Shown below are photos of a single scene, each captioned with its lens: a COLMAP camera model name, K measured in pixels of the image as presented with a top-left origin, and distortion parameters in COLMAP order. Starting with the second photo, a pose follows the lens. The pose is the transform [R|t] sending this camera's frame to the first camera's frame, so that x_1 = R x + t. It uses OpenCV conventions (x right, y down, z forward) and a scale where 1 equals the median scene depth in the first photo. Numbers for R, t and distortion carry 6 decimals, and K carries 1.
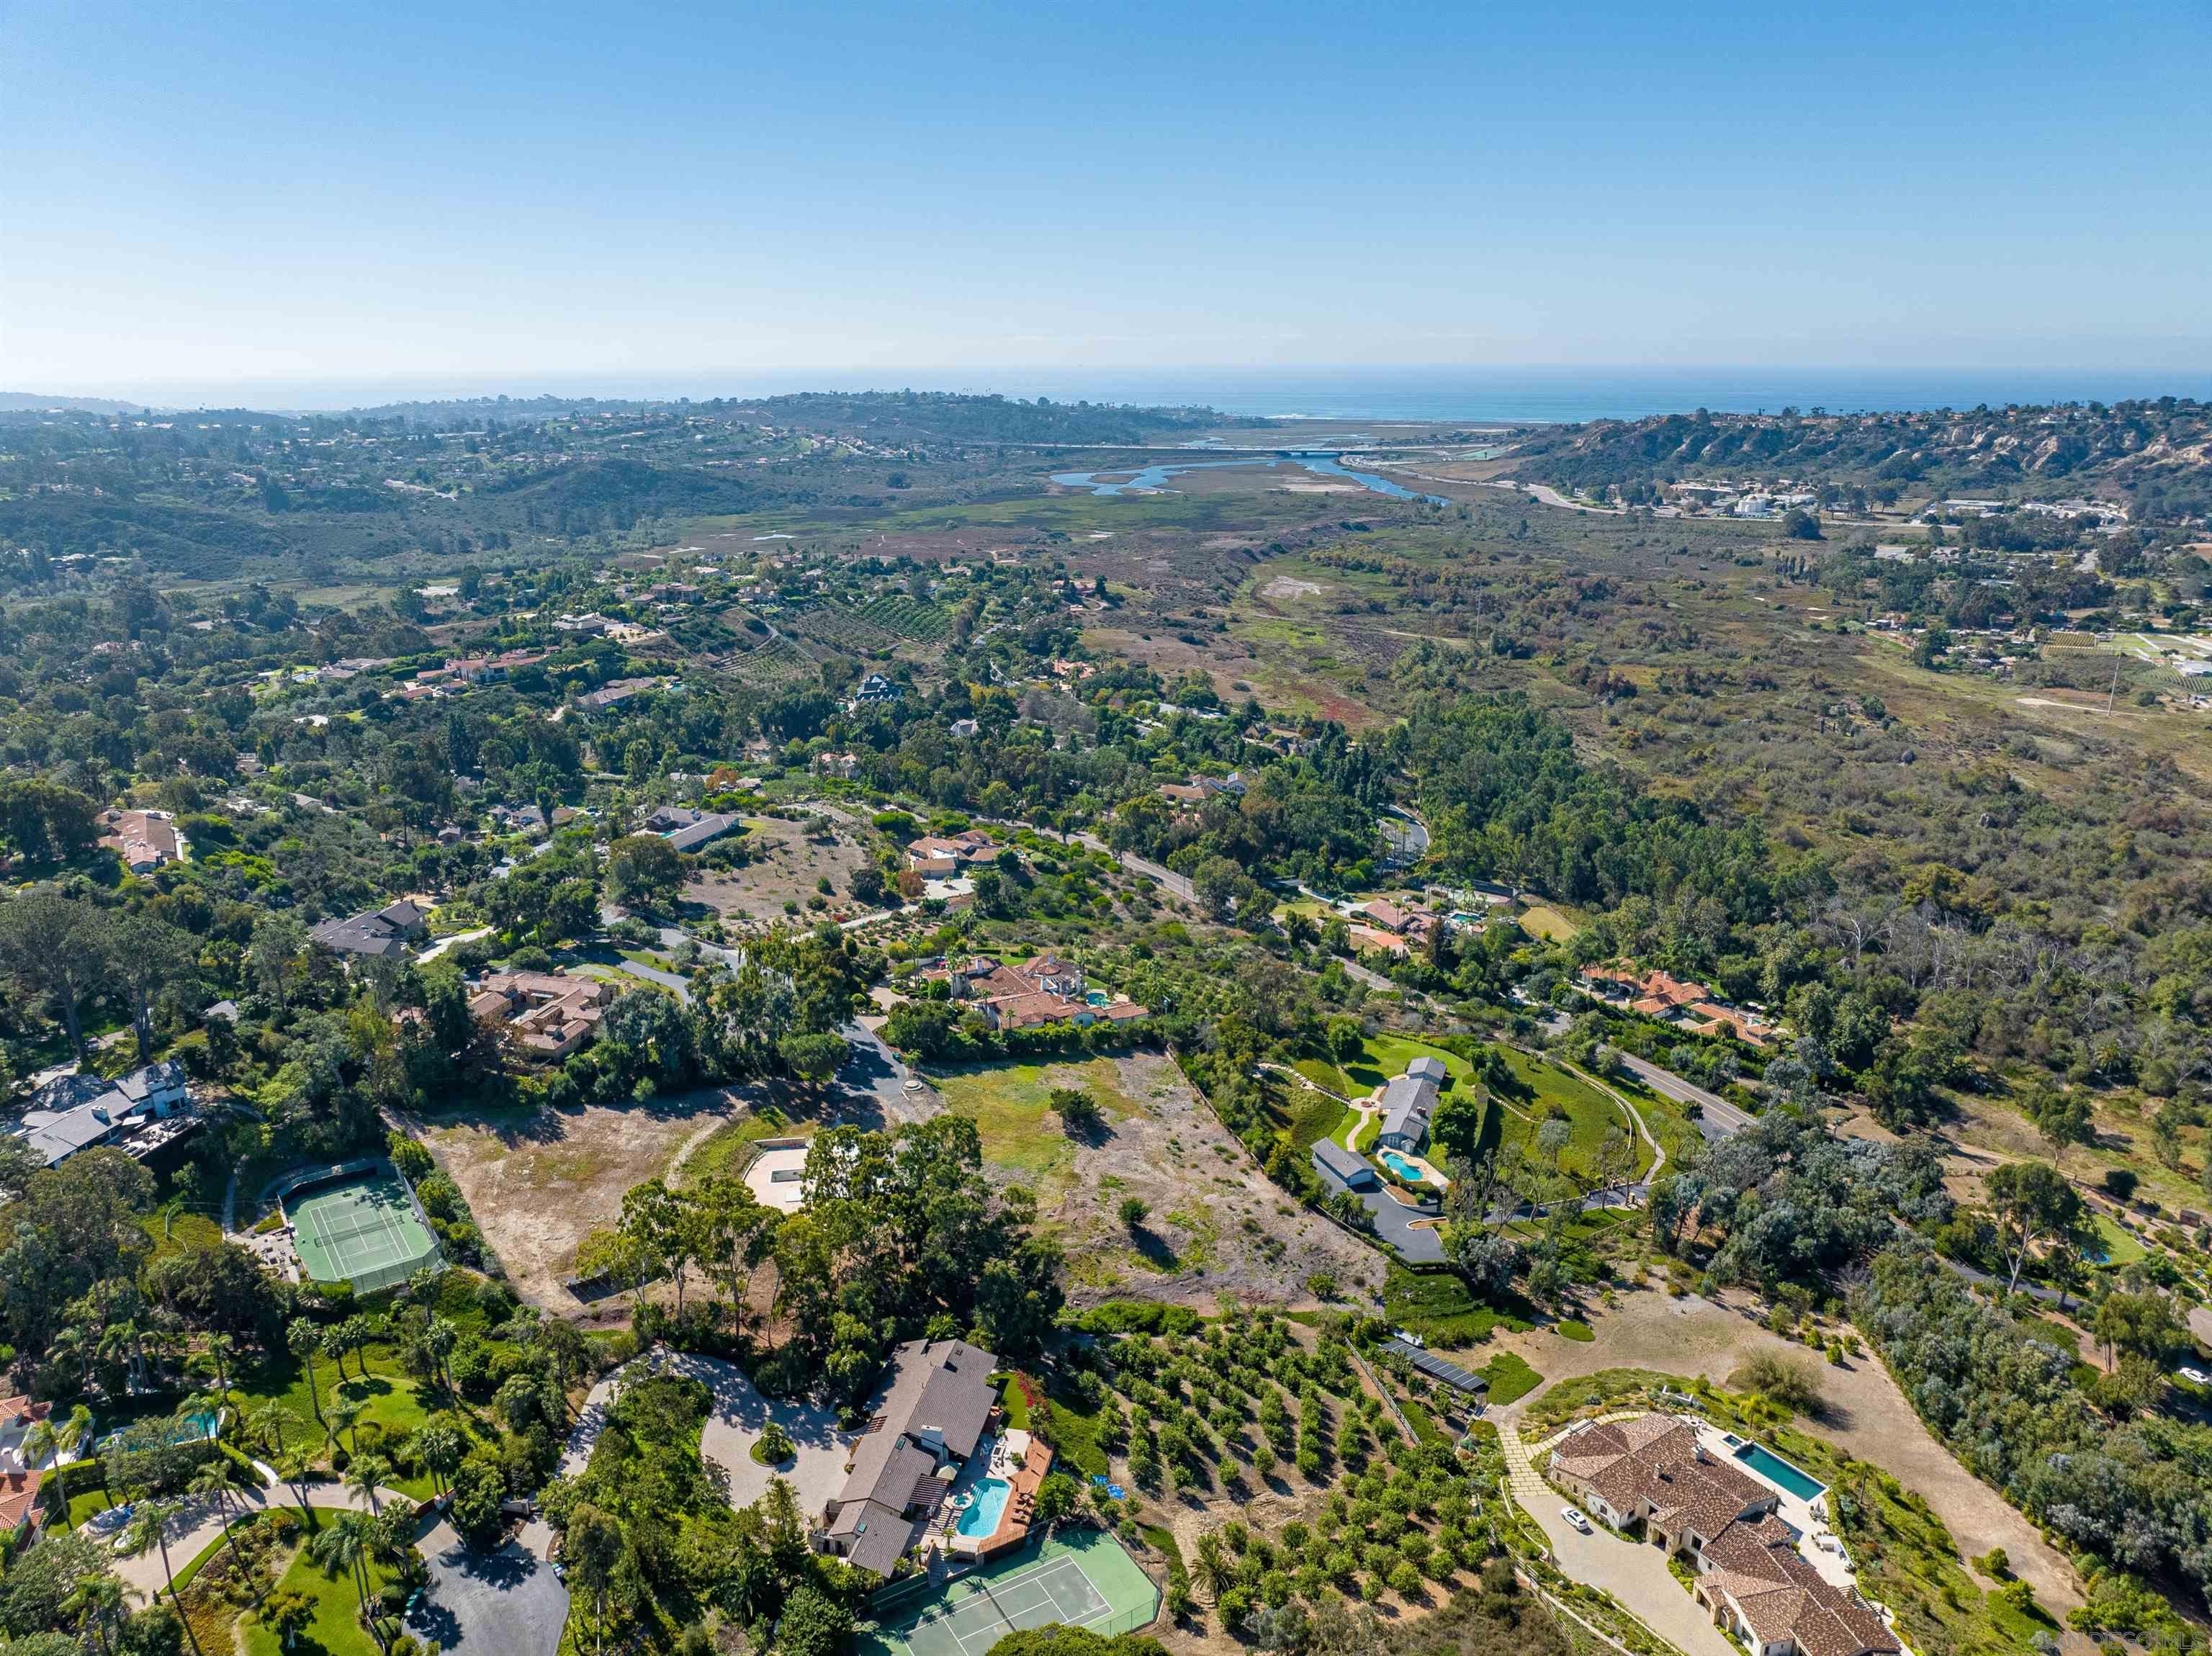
lens RADIAL K [[1560.8, 0, 1102.8], [0, 1560.8, 828.6], [0, 0, 1]] dist [-0.028233, -0.020352]
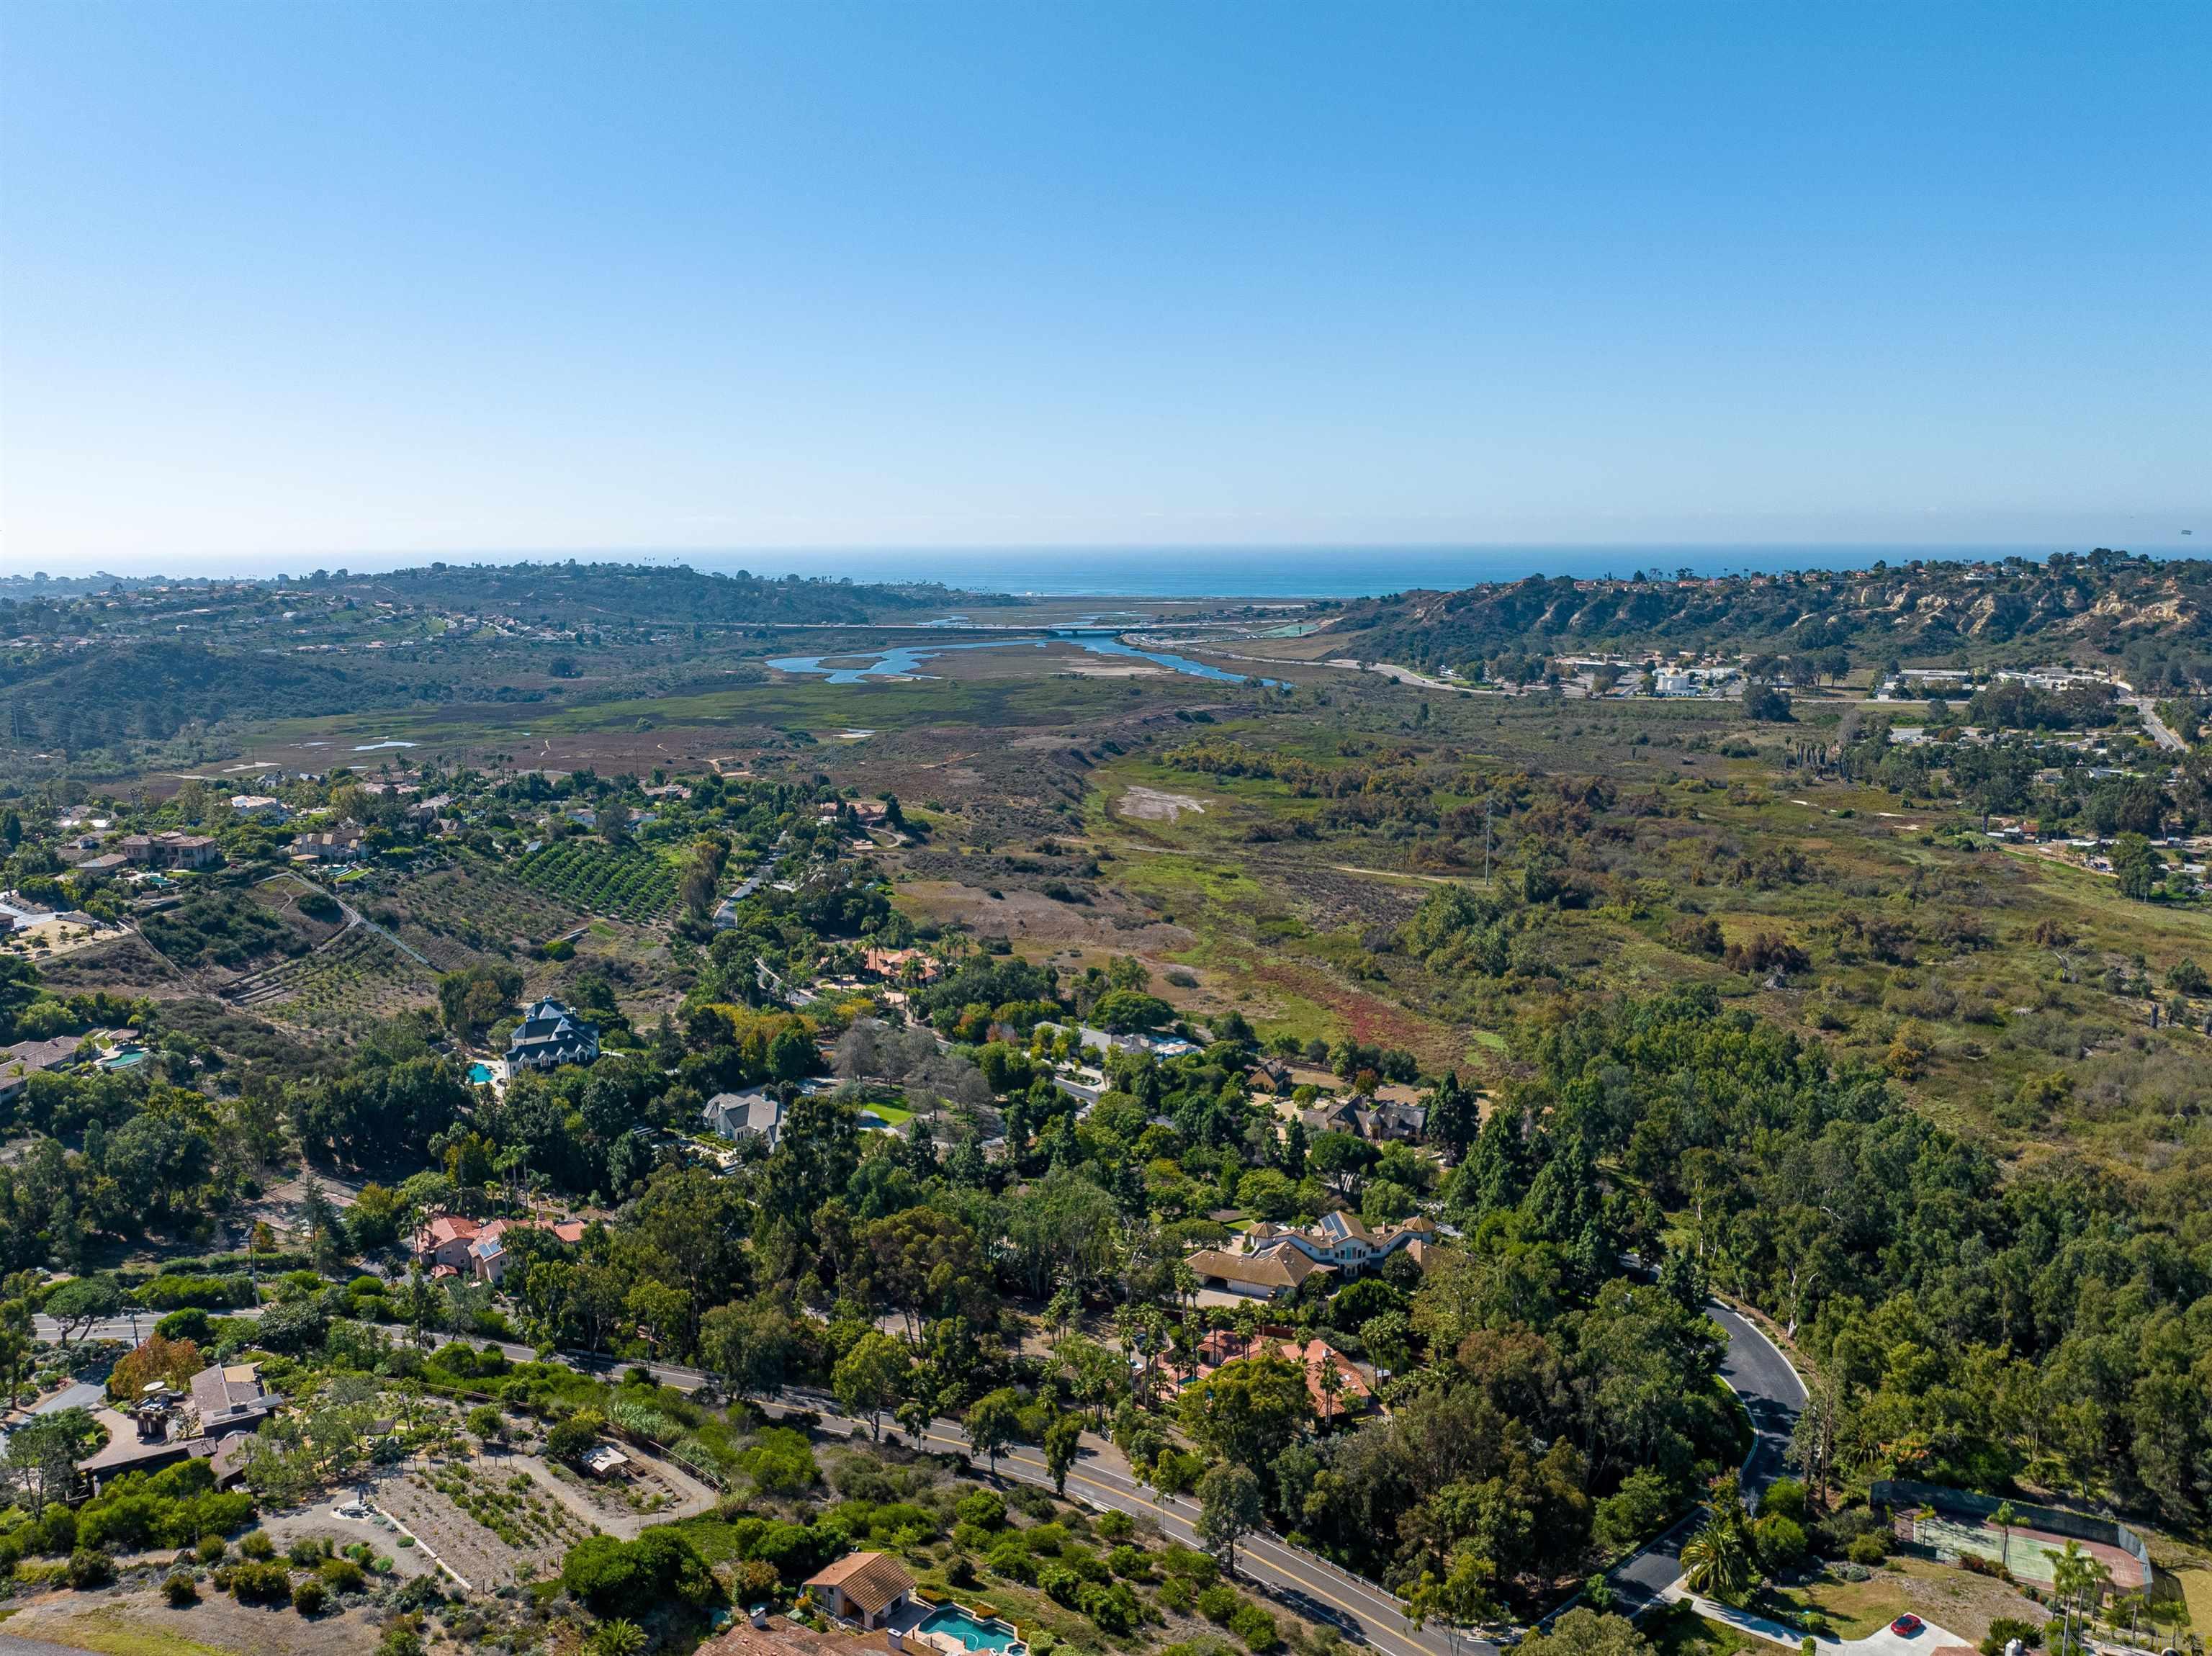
lens RADIAL K [[1762.1, 0, 1101.8], [0, 1762.1, 863.4], [0, 0, 1]] dist [-0.027497, -0.031747]
pose [[0.985274, -0.030164, 0.168303, -0.076363], [0.048850, 0.992948, -0.108020, -0.091501], [-0.163858, 0.114650, 0.979799, 0.490195]]
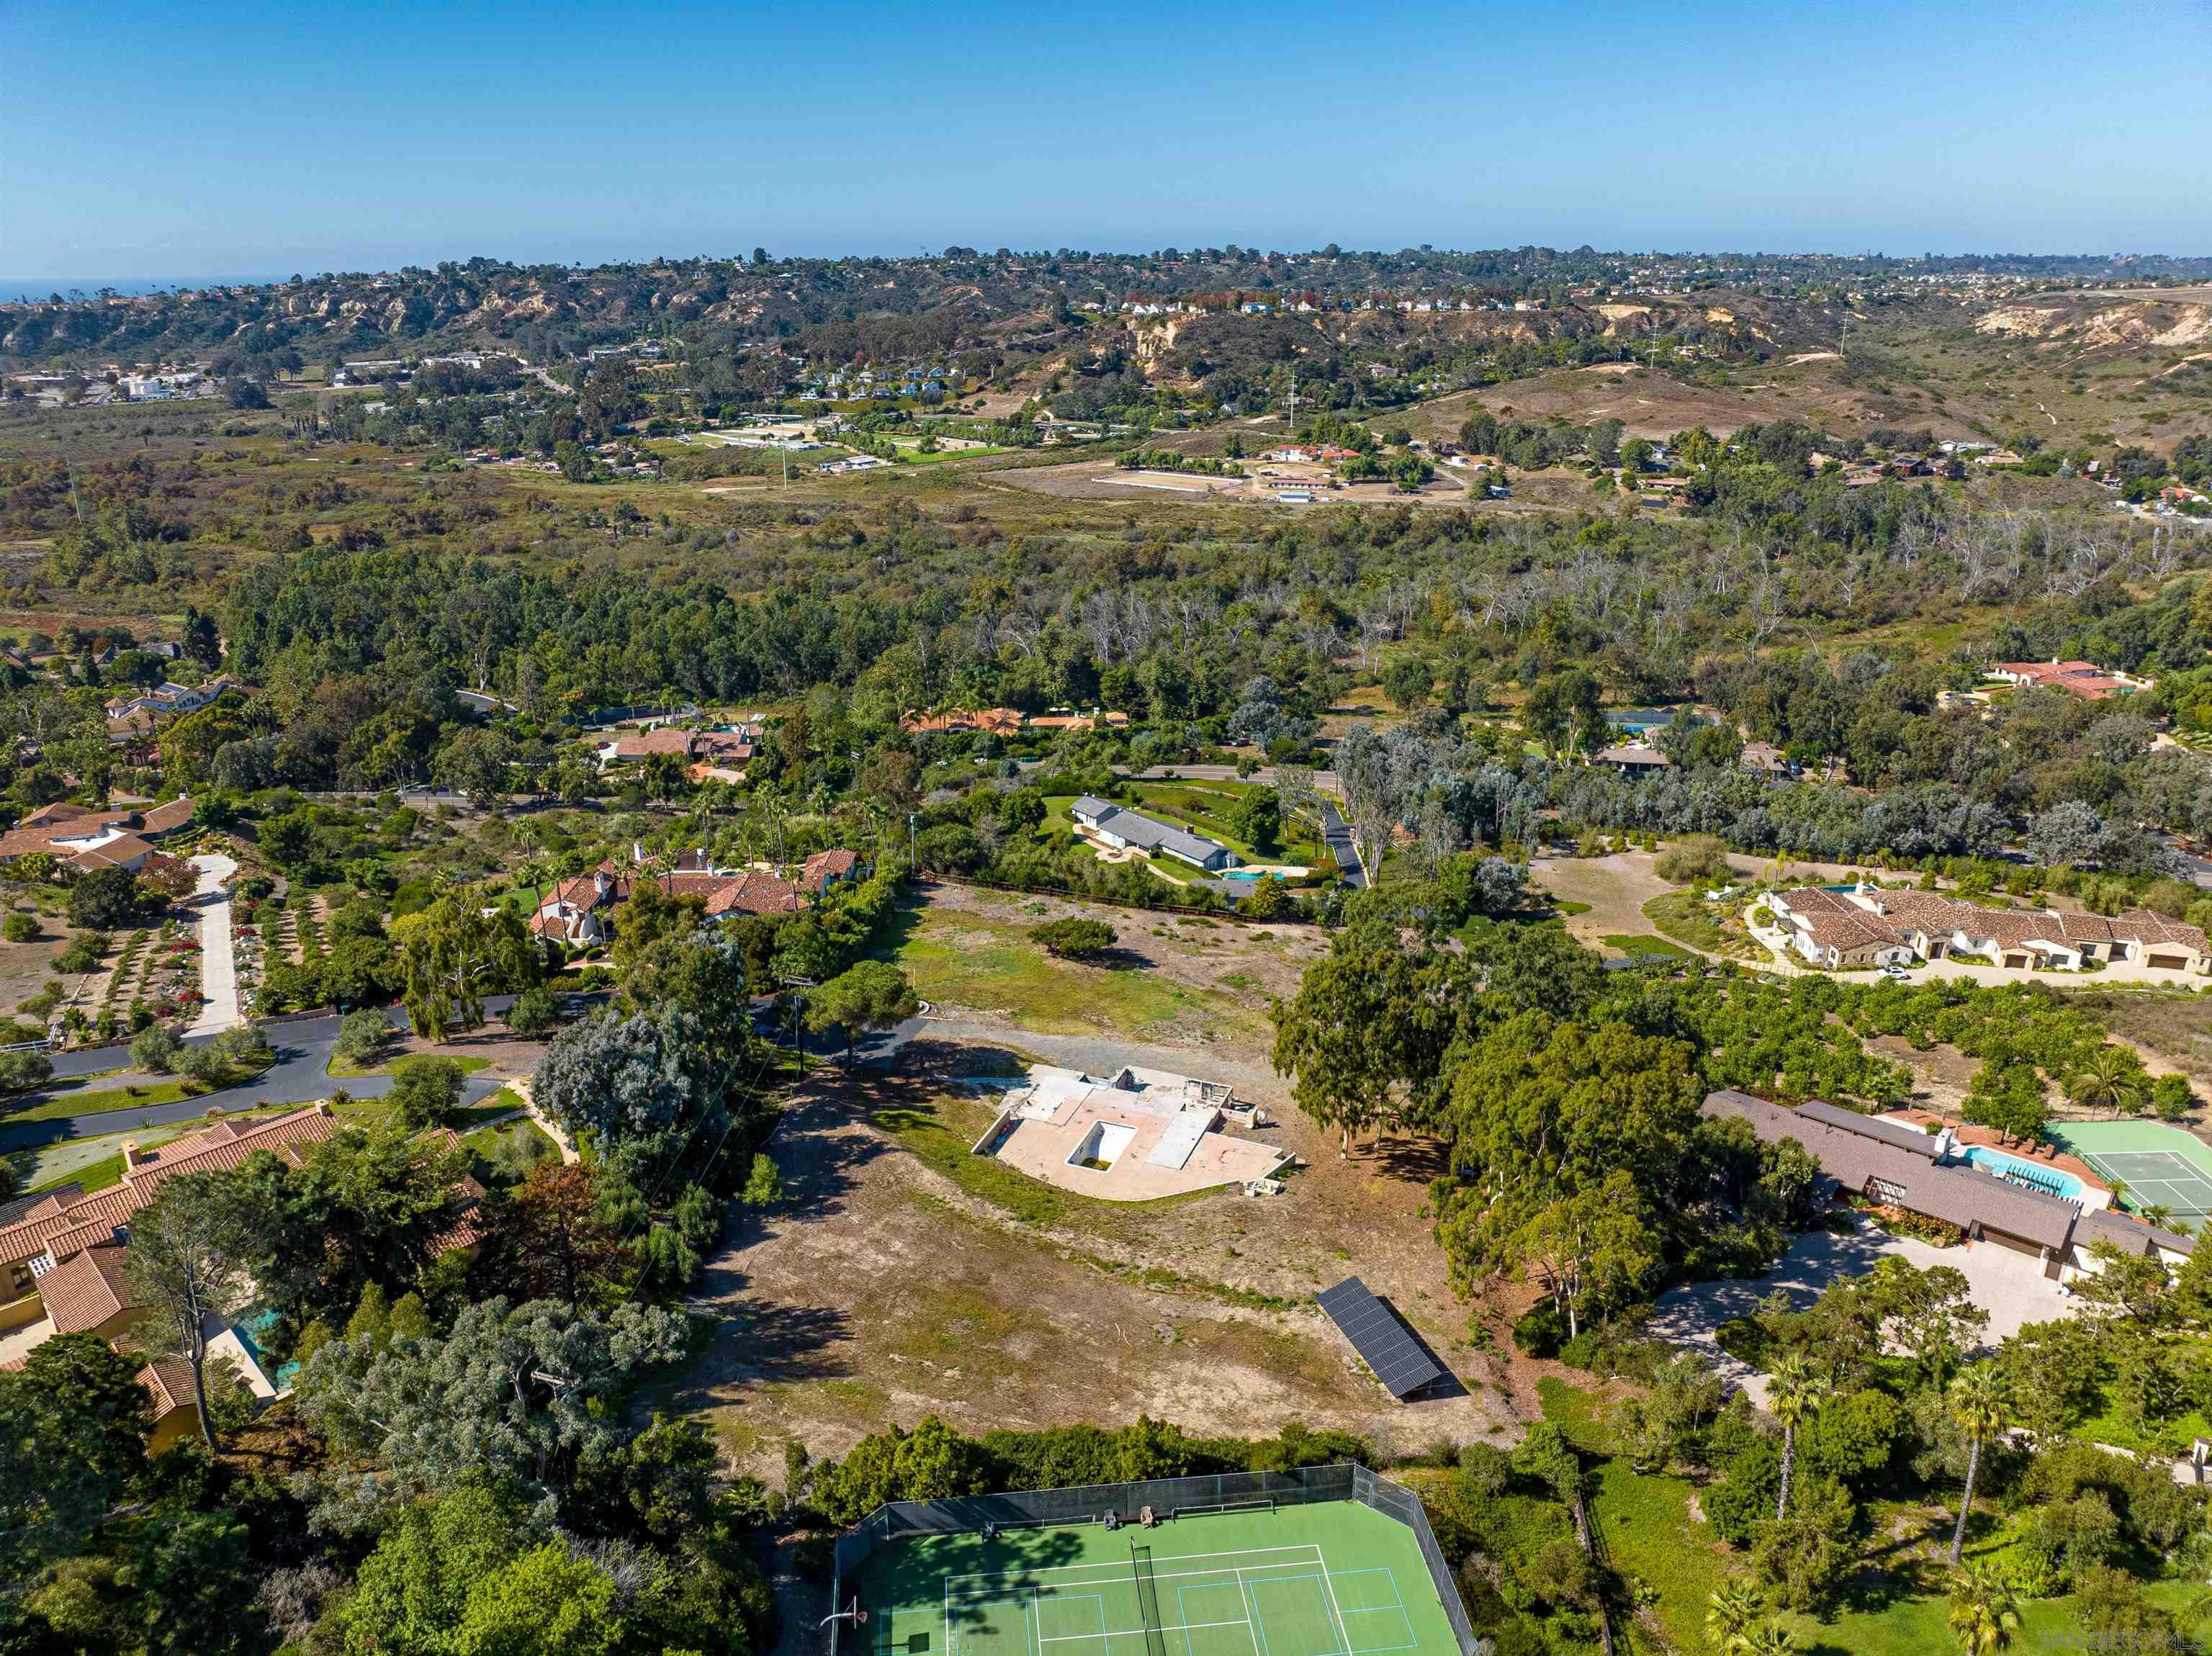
lens RADIAL K [[1561.1, 0, 1095.1], [0, 1561.1, 834.3], [0, 0, 1]] dist [-0.047925, 0.018185]
pose [[0.489036, -0.302573, 0.818104, -0.298415], [0.257609, 0.946172, 0.195948, -0.000524], [-0.833356, 0.114925, 0.540658, 0.317074]]
